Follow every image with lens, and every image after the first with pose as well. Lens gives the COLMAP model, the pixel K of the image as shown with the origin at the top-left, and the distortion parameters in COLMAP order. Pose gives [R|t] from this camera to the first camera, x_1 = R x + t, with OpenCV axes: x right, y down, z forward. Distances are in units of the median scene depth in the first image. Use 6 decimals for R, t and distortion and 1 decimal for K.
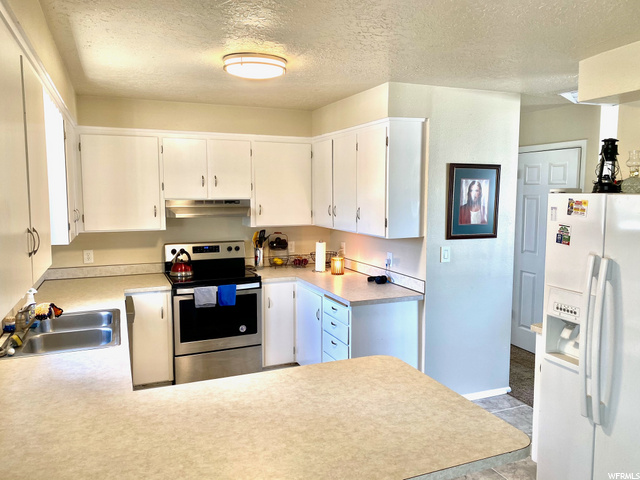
lens RADIAL K [[482.3, 0, 321.8], [0, 482.3, 241.7], [0, 0, 1]] dist [0.038401, -0.024311]
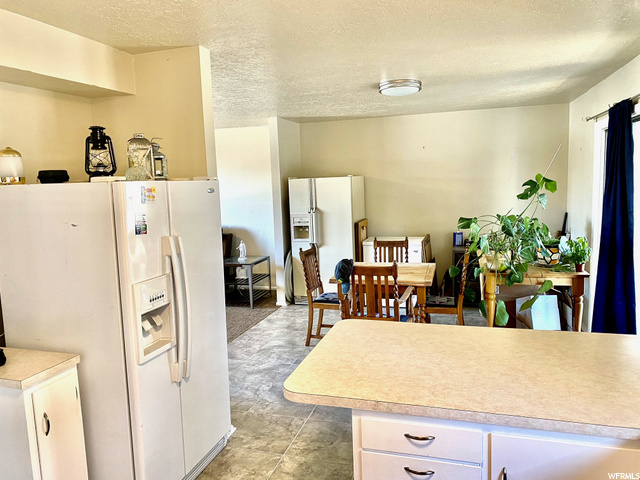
lens RADIAL K [[482.3, 0, 319.8], [0, 482.3, 236.6], [0, 0, 1]] dist [0.038401, -0.024311]
pose [[-0.759780, -0.053339, 0.647989, -0.536207], [0.105296, 0.973378, 0.203586, -0.205903], [-0.641598, 0.222911, -0.733937, 2.048818]]
